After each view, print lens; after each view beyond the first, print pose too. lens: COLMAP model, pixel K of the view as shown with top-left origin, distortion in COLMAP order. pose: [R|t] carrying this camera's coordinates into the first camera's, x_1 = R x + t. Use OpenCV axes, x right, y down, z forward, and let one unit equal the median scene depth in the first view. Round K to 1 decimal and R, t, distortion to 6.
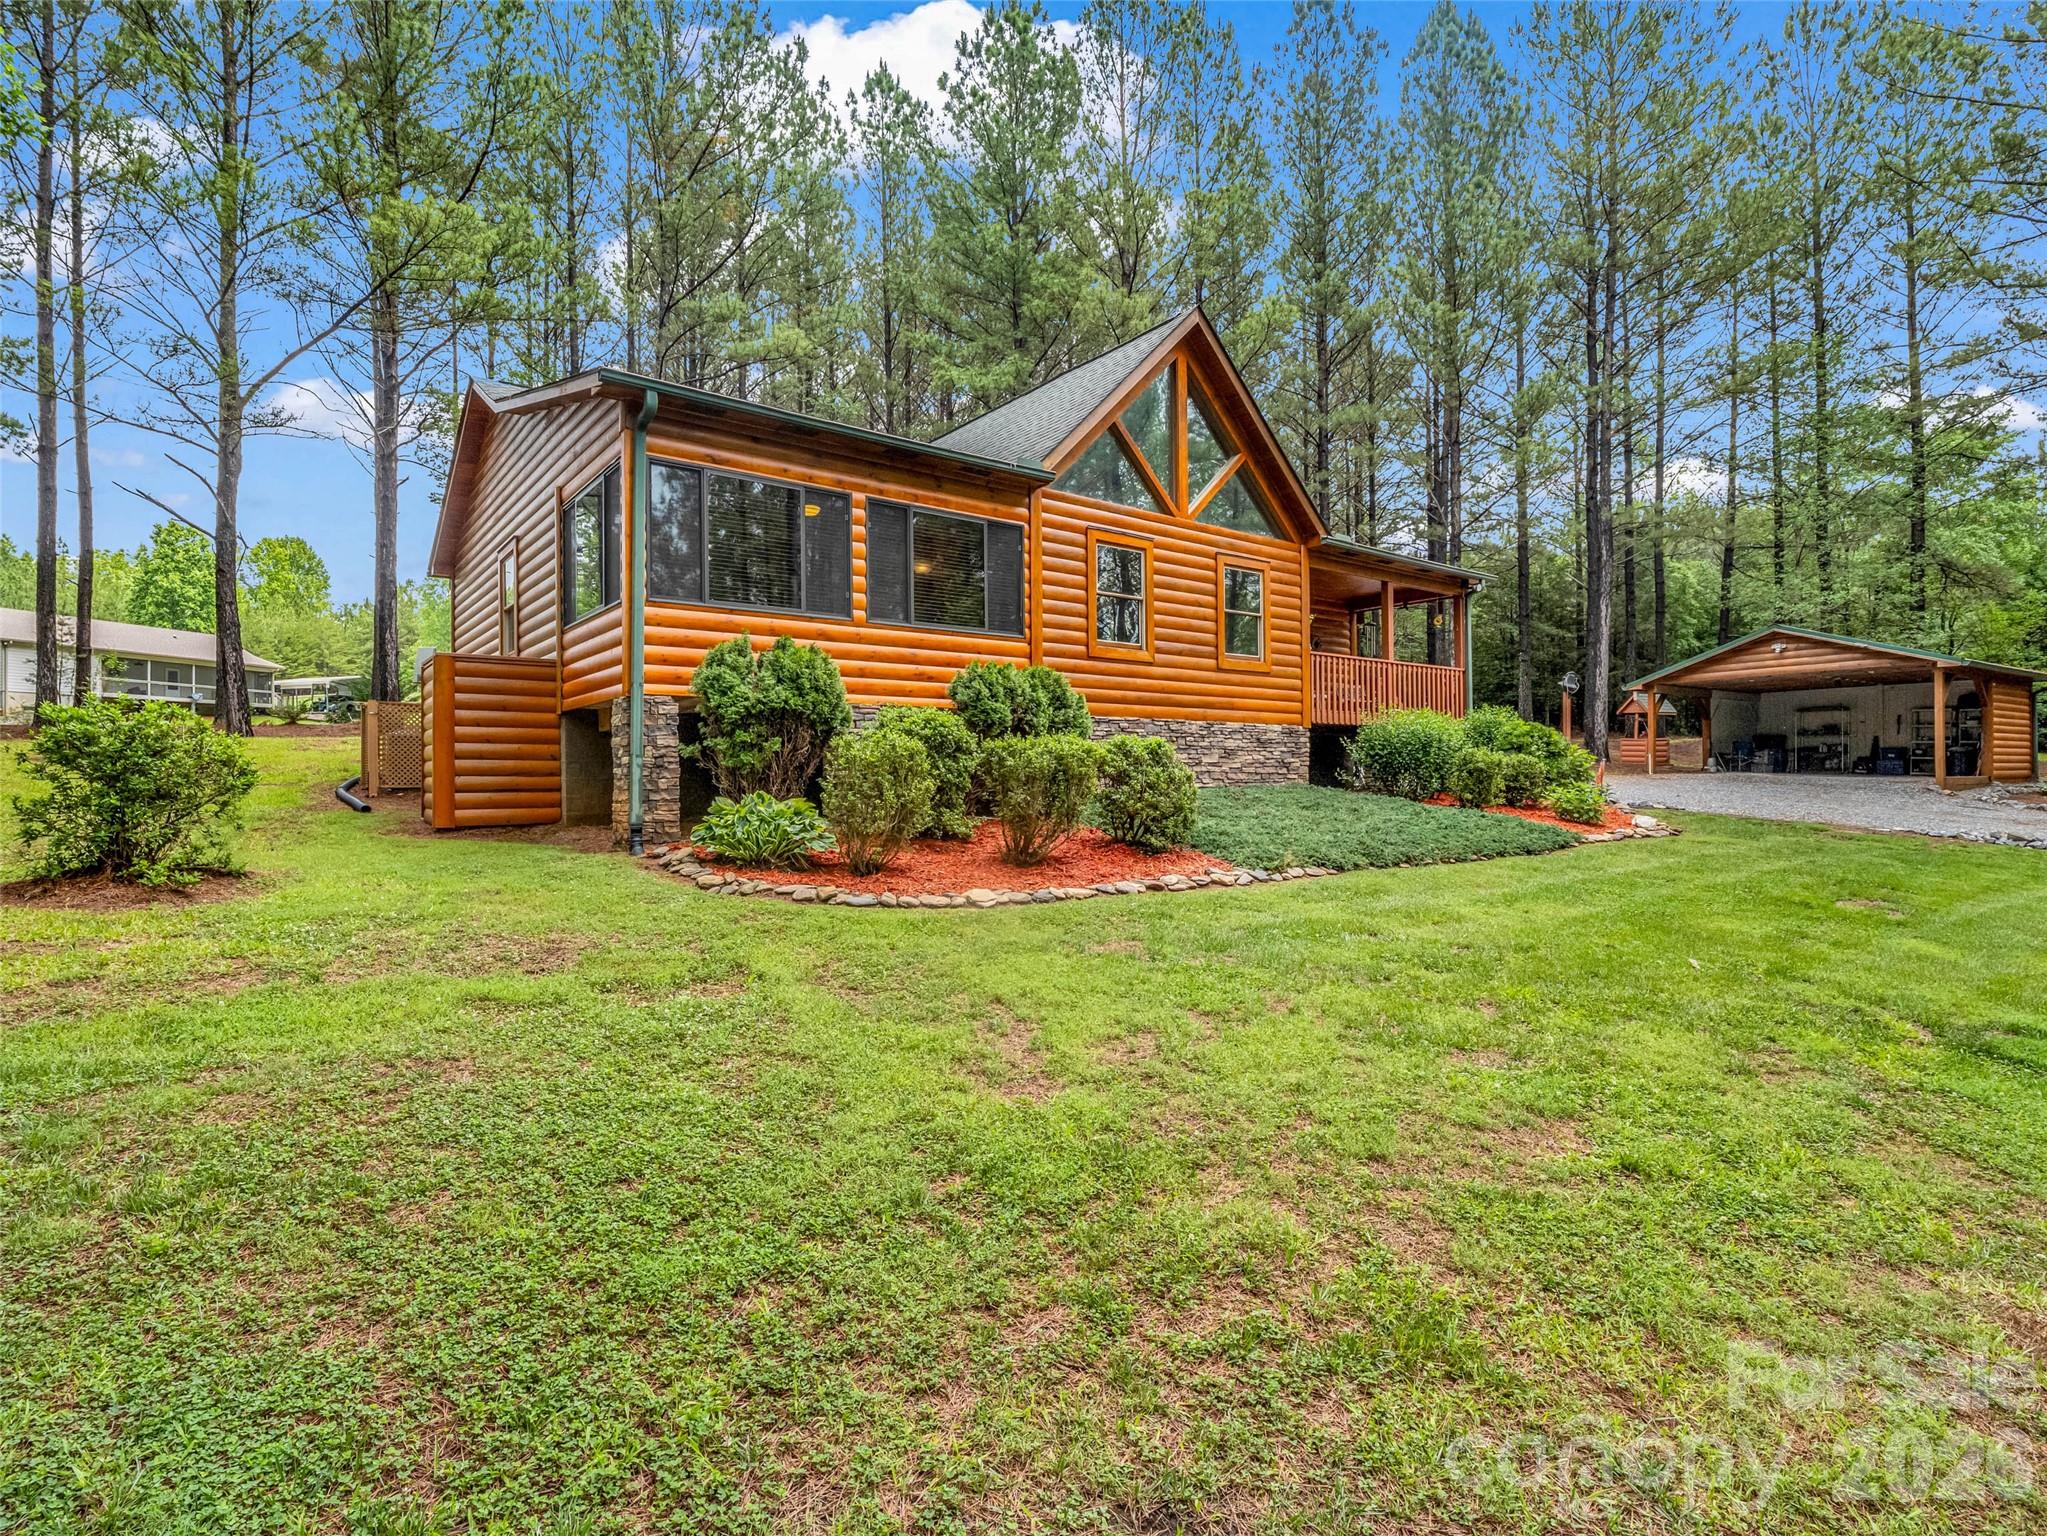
lens RADIAL K [[1021.5, 0, 1023.5], [0, 1021.5, 768.0], [0, 0, 1]] dist [-0.003040, -0.008660]
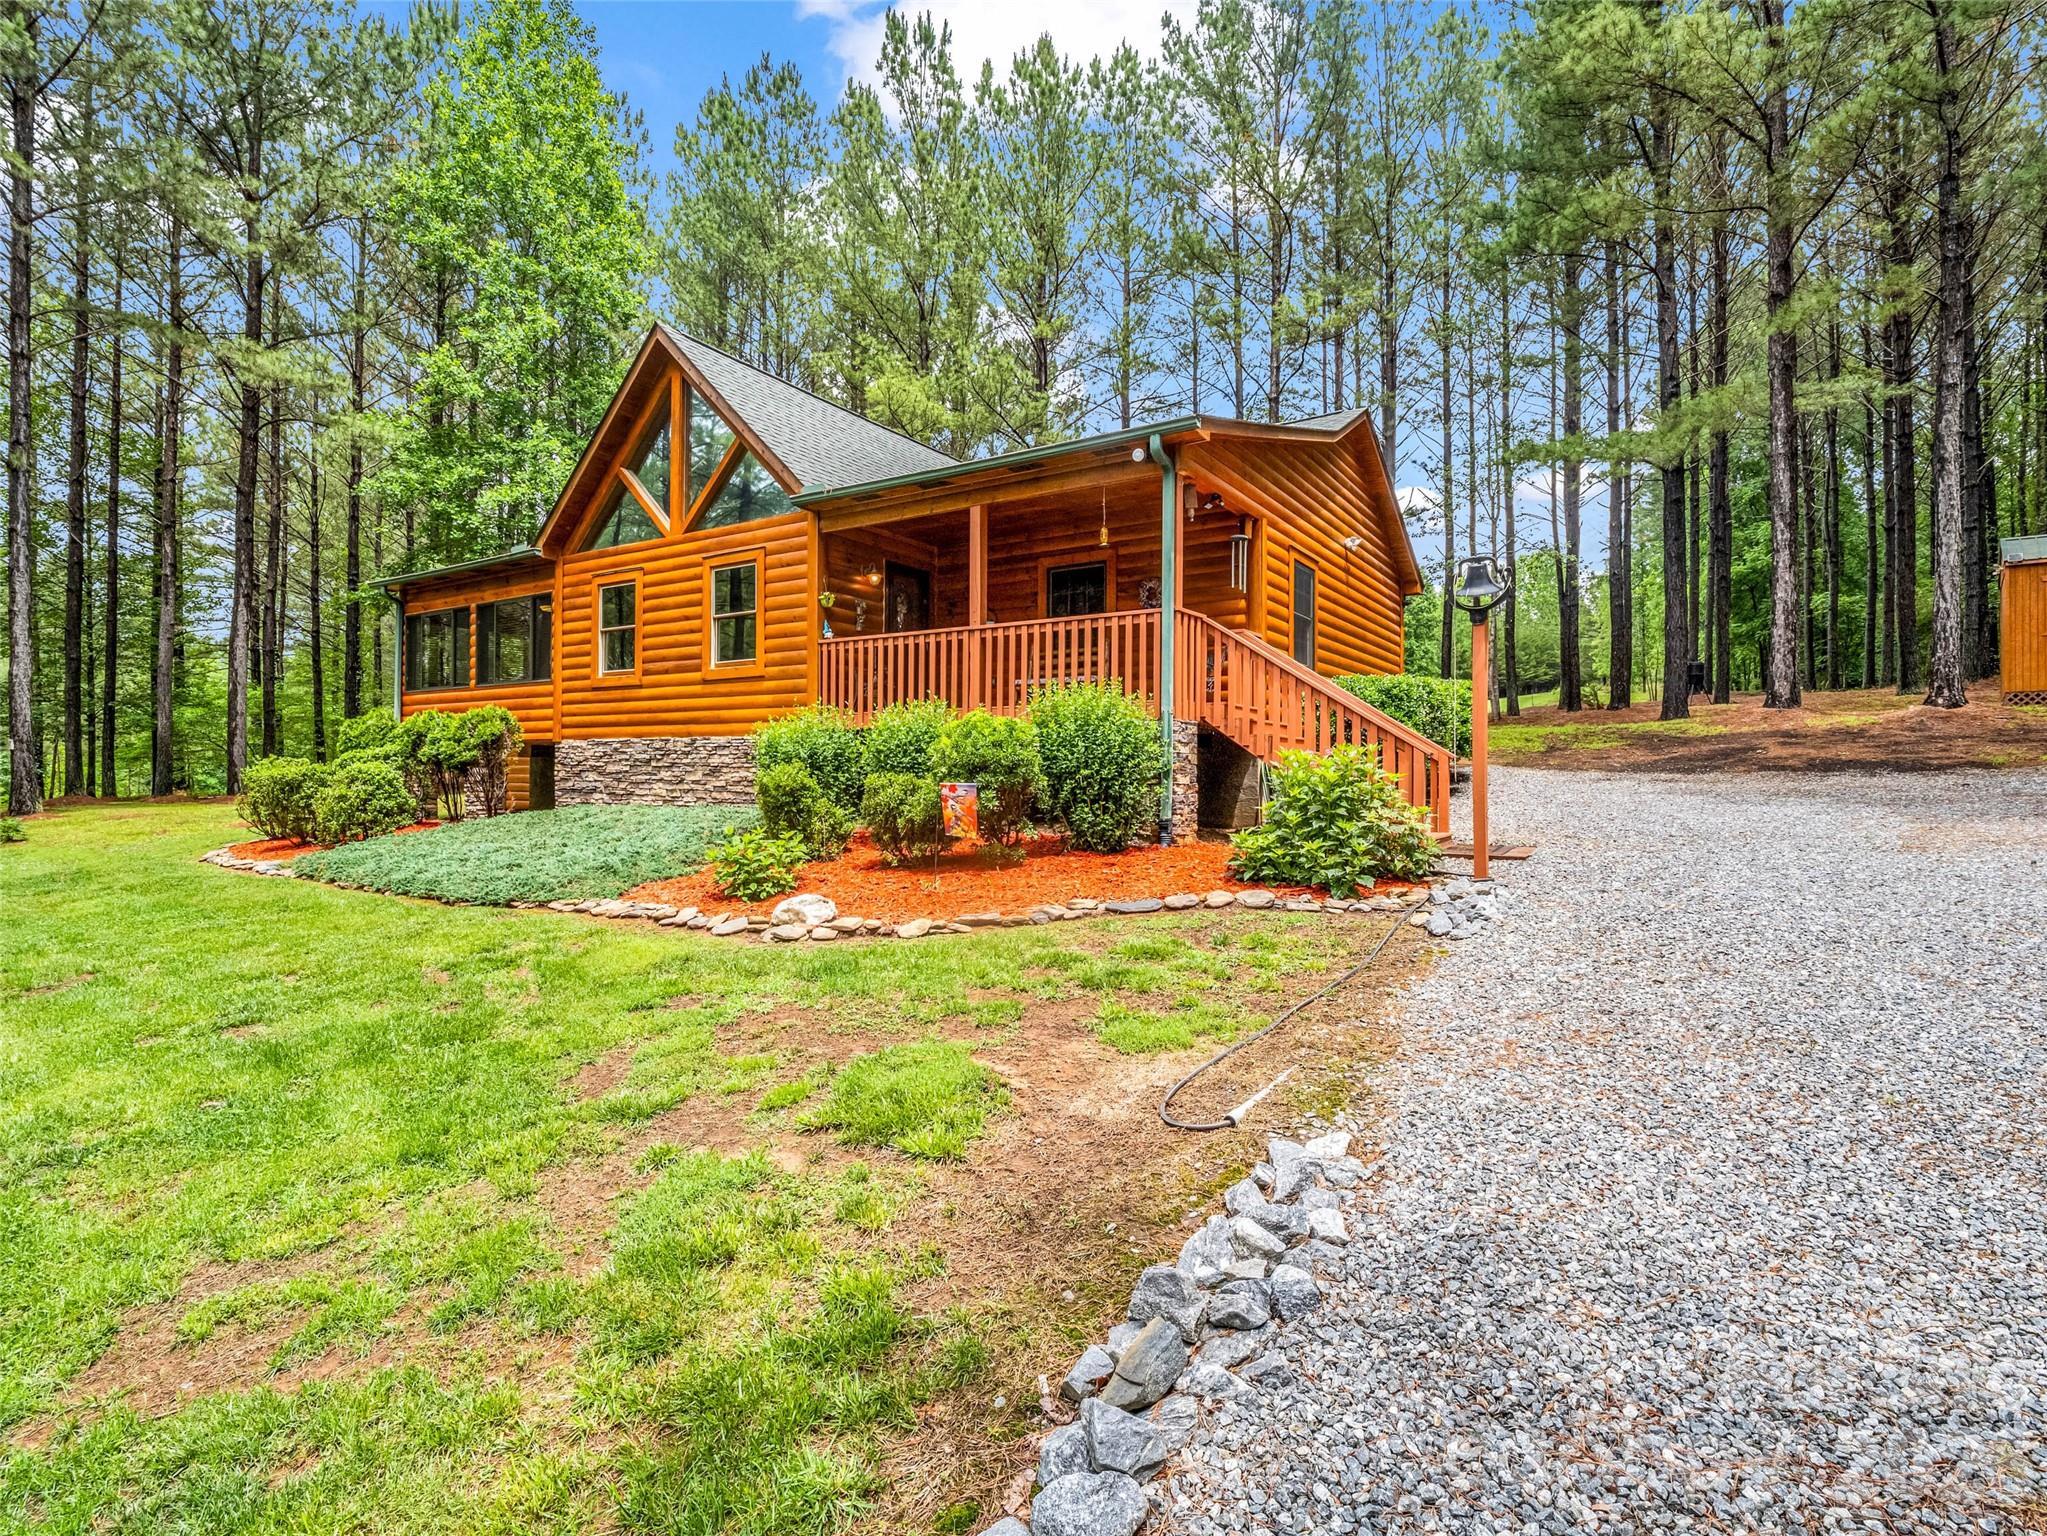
lens RADIAL K [[1021.5, 0, 1023.5], [0, 1021.5, 768.0], [0, 0, 1]] dist [-0.003040, -0.008660]
pose [[0.326422, -0.014292, -0.945116, 1.182945], [-0.016544, 0.999646, -0.020831, -0.002151], [0.945079, 0.022436, 0.326070, 0.975578]]
